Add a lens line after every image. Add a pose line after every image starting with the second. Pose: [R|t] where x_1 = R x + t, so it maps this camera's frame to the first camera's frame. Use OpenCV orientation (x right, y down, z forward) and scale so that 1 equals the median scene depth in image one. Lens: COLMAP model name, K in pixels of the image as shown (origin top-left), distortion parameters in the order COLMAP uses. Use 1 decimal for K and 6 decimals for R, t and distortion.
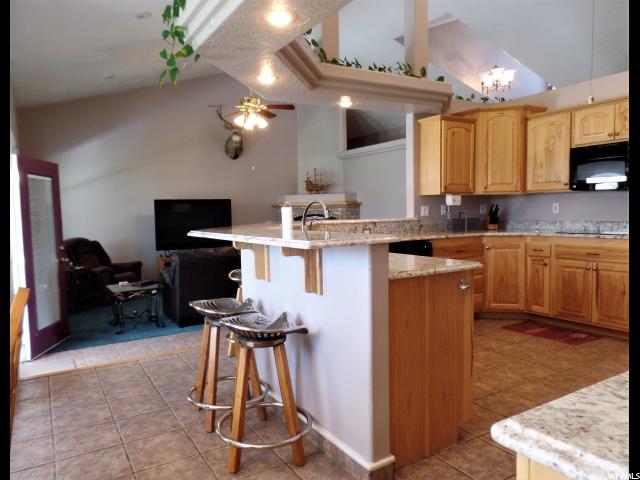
lens RADIAL K [[455.6, 0, 320.0], [0, 455.6, 240.0], [0, 0, 1]] dist [0.004247, 0.001195]
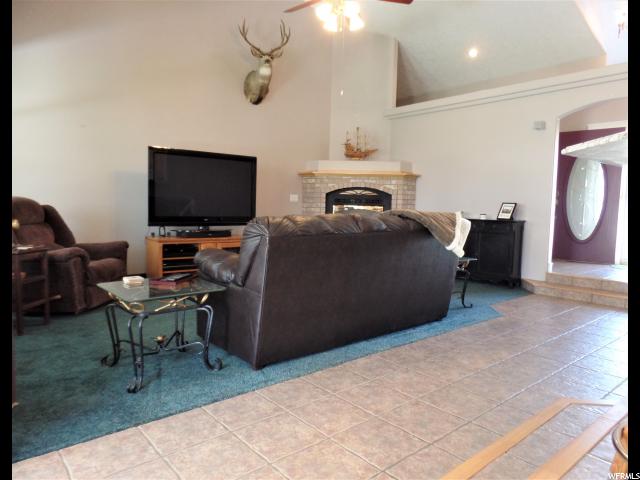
lens RADIAL K [[431.7, 0, 330.5], [0, 431.7, 246.0], [0, 0, 1]] dist [0.002540, -0.001425]
pose [[0.984487, 0.026844, 0.173393, -0.205425], [-0.032147, 0.999095, 0.027843, 0.025724], [-0.172488, -0.032985, 0.984459, 0.341157]]
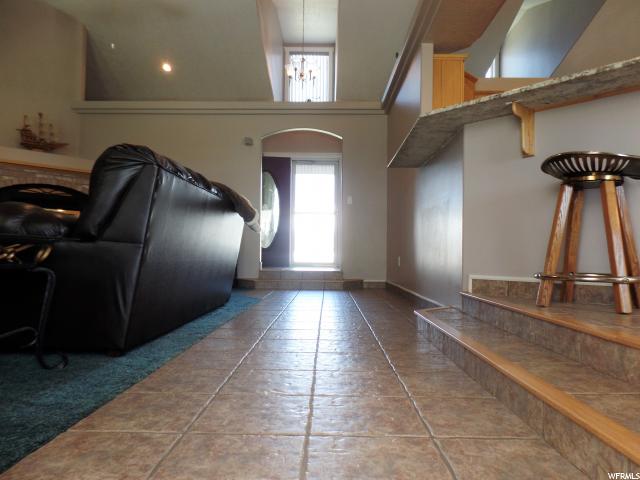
lens RADIAL K [[427.3, 0, 318.4], [0, 427.3, 251.0], [0, 0, 1]] dist [-0.003048, -0.001943]
pose [[0.543529, 0.032937, 0.838744, -0.333169], [0.030615, 0.997787, -0.059021, 0.087900], [-0.838832, 0.057758, 0.541318, 0.447037]]
